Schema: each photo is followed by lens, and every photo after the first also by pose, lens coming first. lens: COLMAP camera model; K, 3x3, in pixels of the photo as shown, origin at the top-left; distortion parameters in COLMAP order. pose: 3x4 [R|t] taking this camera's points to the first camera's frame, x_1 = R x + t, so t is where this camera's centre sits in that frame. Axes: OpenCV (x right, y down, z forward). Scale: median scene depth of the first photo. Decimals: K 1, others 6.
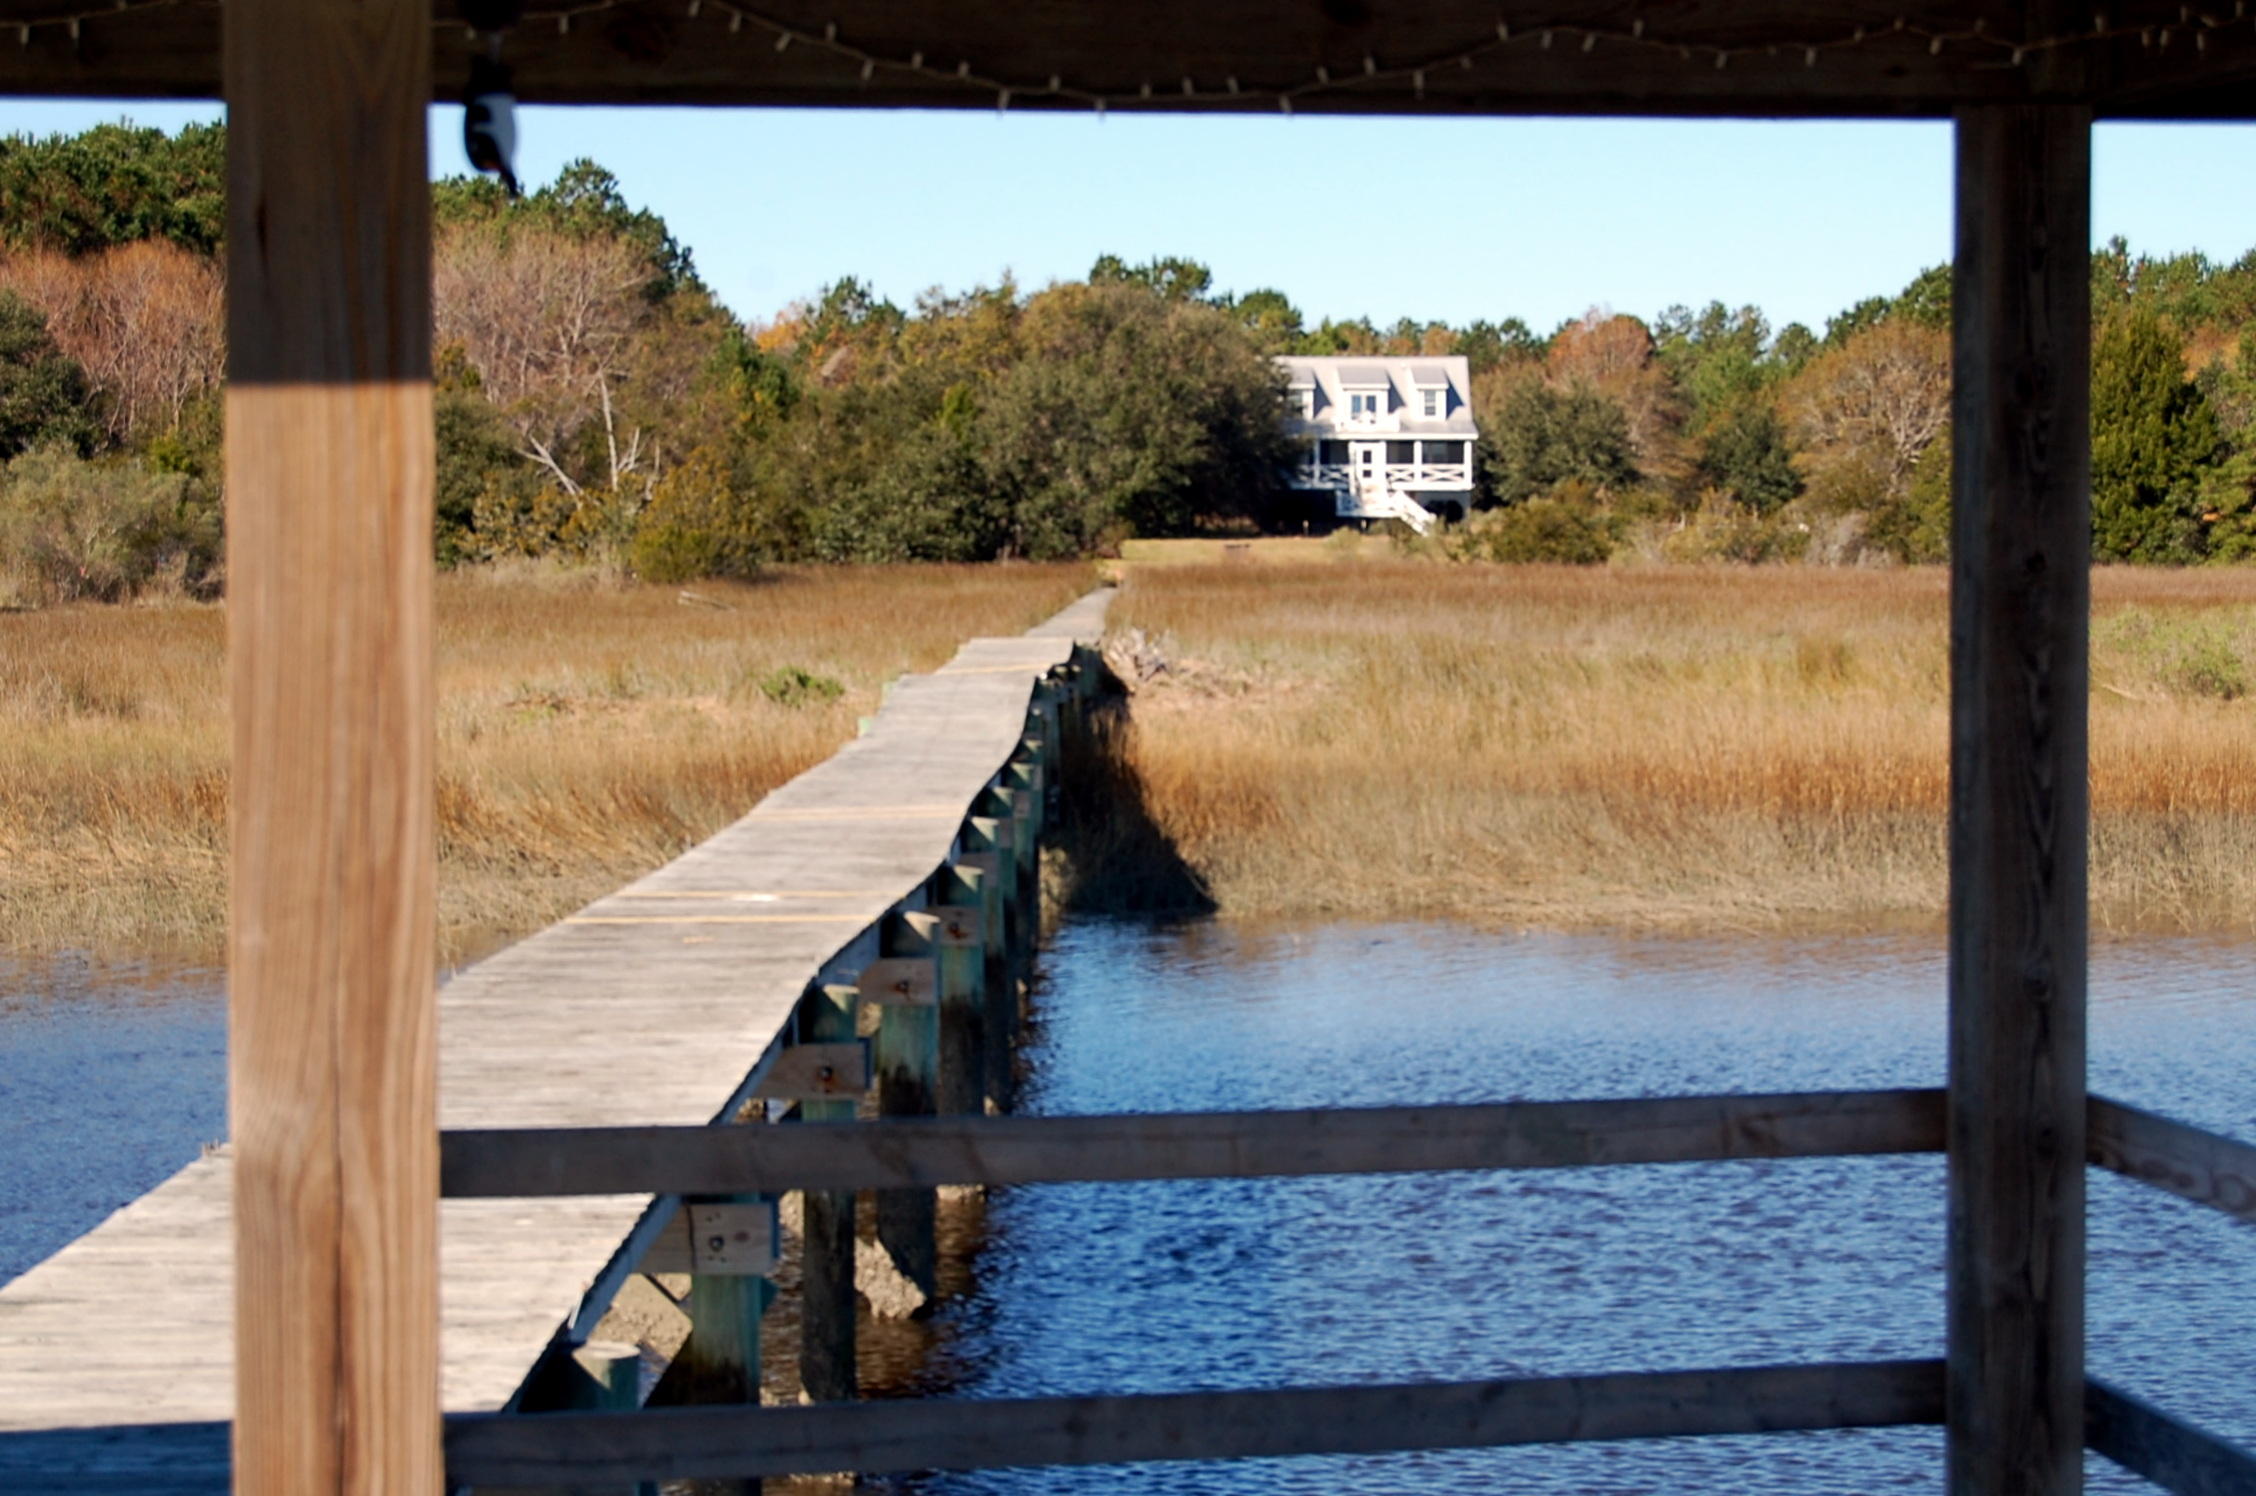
lens RADIAL K [[5175.5, 0, 1128.0], [0, 5175.5, 748.0], [0, 0, 1]] dist [-0.025614, -0.241613]
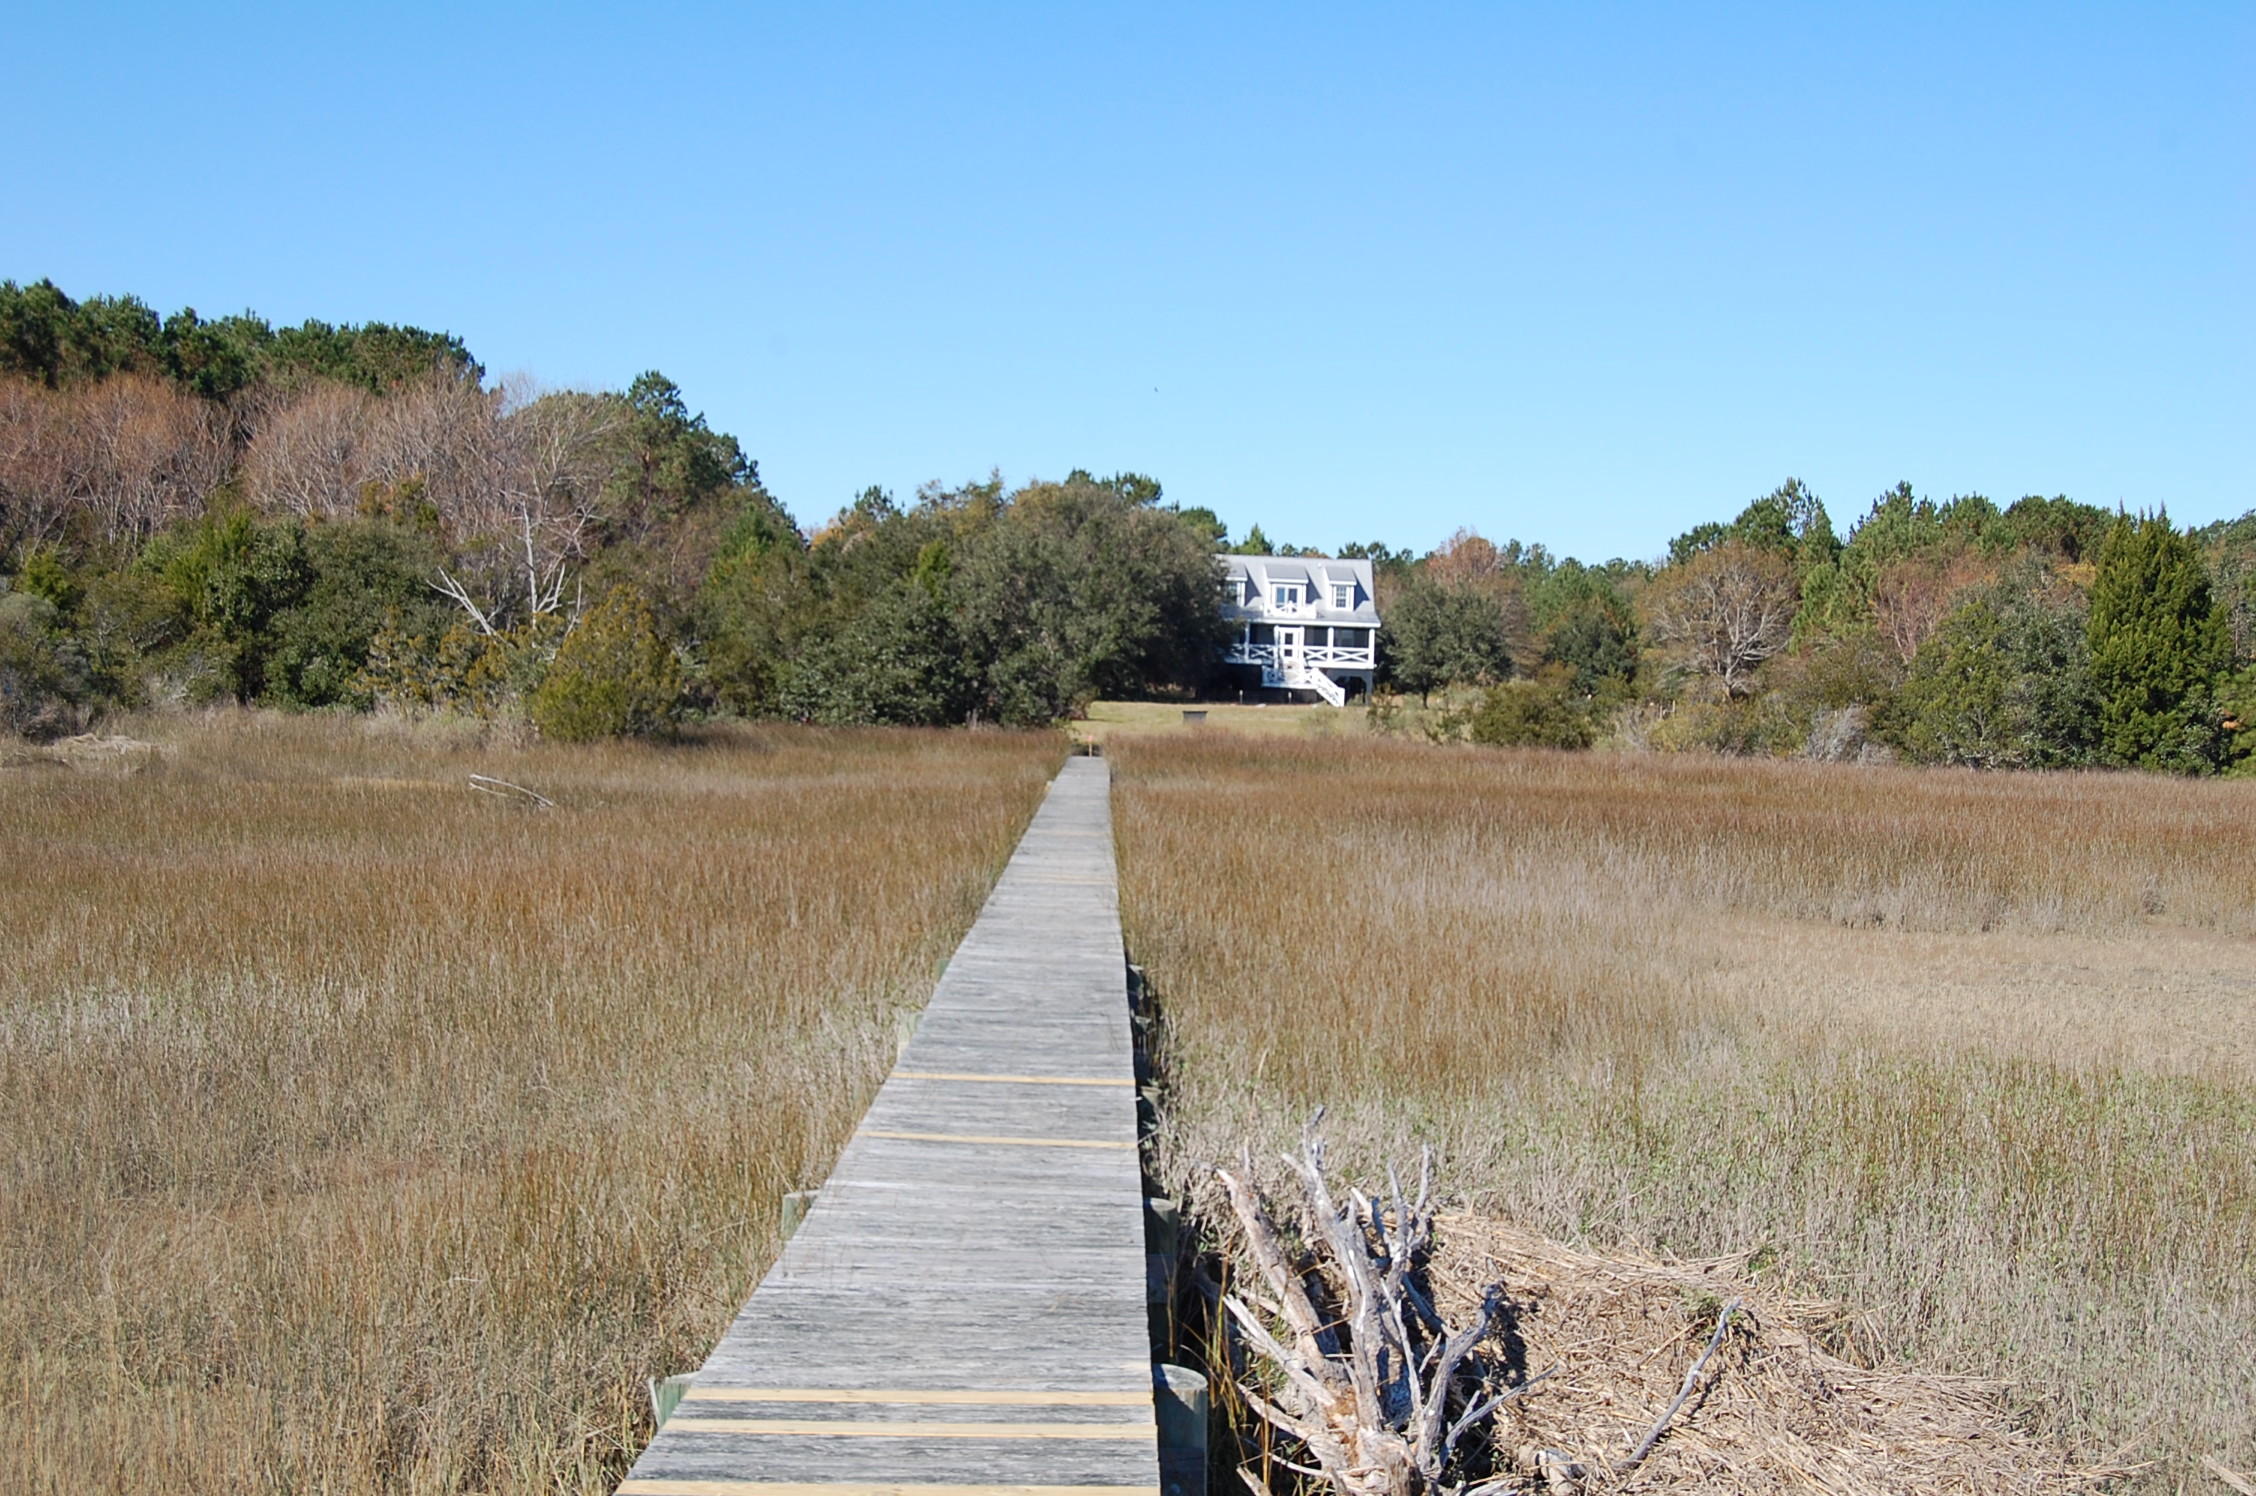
lens RADIAL K [[3321.4, 0, 1128.0], [0, 3321.4, 748.0], [0, 0, 1]] dist [-0.041391, -0.030570]
pose [[0.999199, 0.036592, 0.016206, -0.003281], [-0.036187, 0.999042, -0.024596, -0.011413], [-0.017091, 0.023990, 0.999566, 0.249095]]
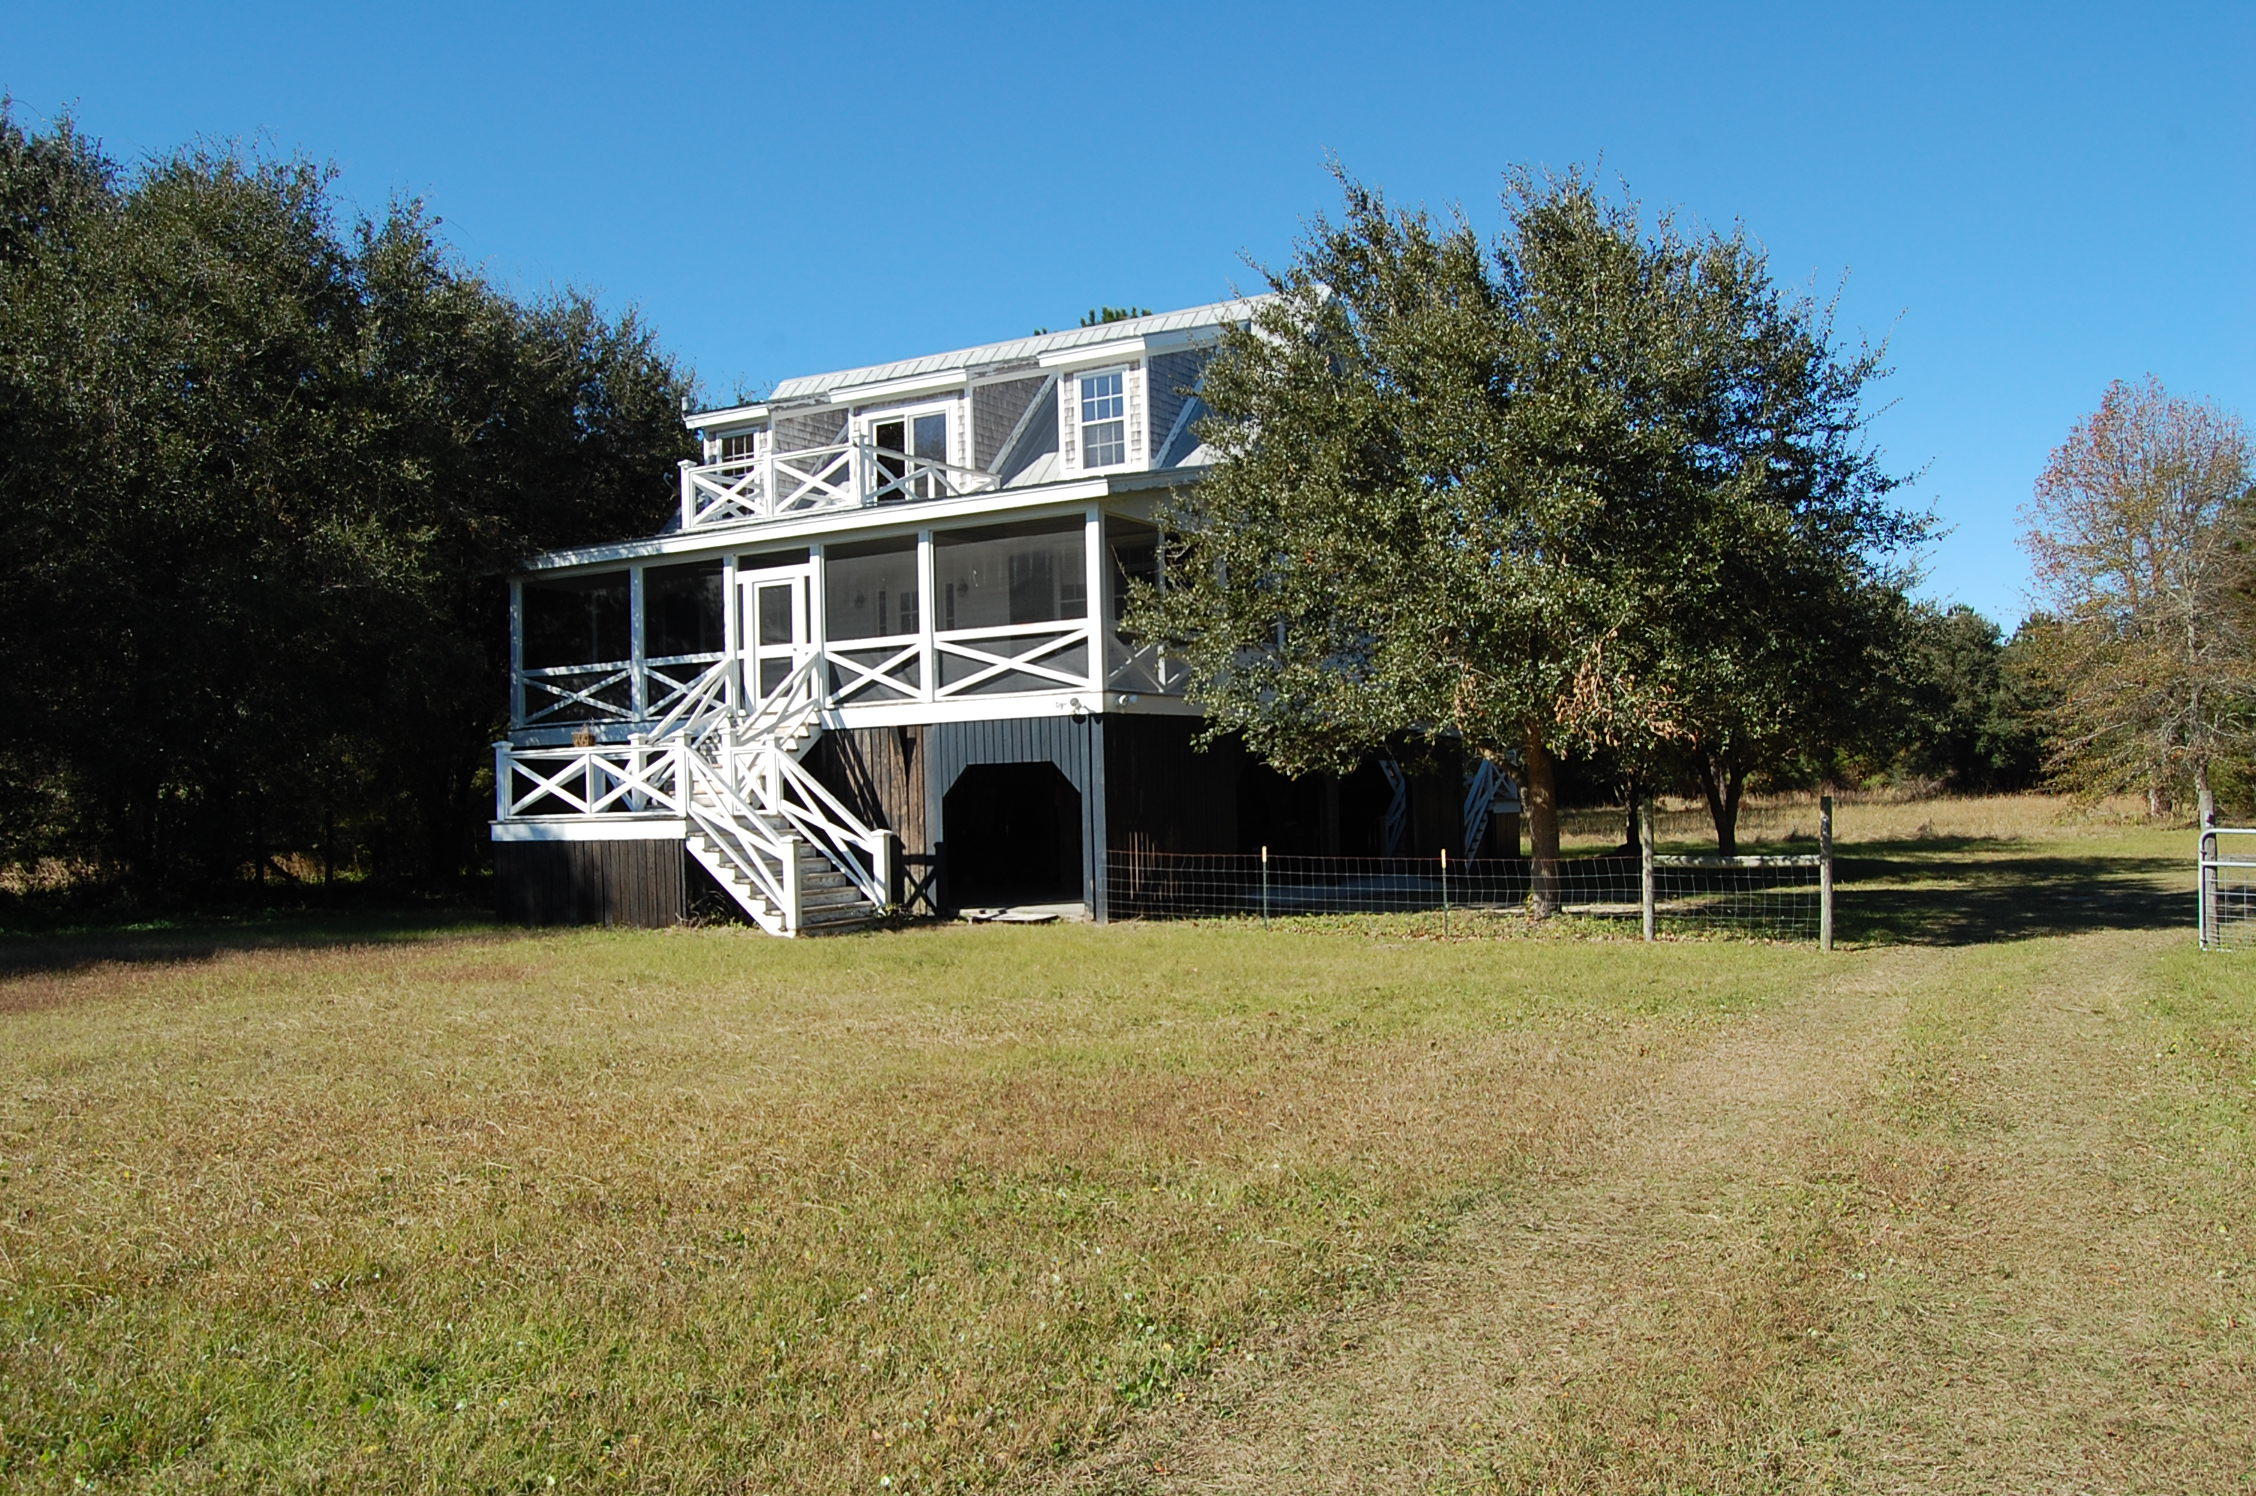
lens RADIAL K [[1811.1, 0, 1128.0], [0, 1811.1, 748.0], [0, 0, 1]] dist [-0.074743, 0.000493]
pose [[0.855699, -0.043016, -0.515683, 0.121688], [0.006833, 0.997391, -0.071859, -0.047001], [0.517428, 0.057967, 0.853761, 1.028597]]
